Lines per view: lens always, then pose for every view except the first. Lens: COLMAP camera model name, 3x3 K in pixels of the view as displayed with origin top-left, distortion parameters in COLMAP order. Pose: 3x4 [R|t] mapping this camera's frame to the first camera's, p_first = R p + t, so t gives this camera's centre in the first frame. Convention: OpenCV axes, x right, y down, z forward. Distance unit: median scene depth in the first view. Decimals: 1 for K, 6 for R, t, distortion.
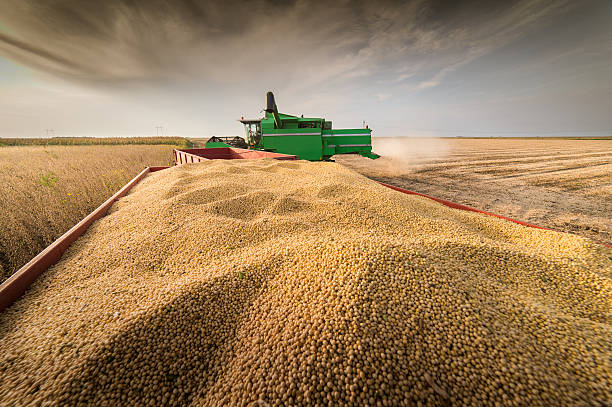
lens RADIAL K [[236.8, 0, 306.0], [0, 236.8, 203.5], [0, 0, 1]] dist [-0.018514, 0.005467]
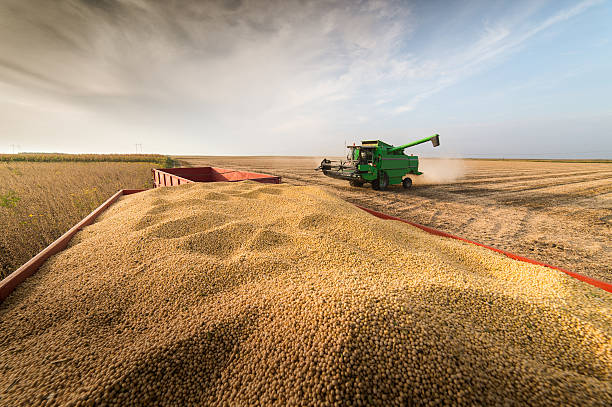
lens RADIAL K [[236.8, 0, 306.0], [0, 236.8, 203.5], [0, 0, 1]] dist [-0.018514, 0.005467]
pose [[0.997486, -0.000526, 0.070864, 0.023741], [0.006003, 0.997005, -0.077099, -0.126044], [-0.070612, 0.077331, 0.994502, 0.062970]]
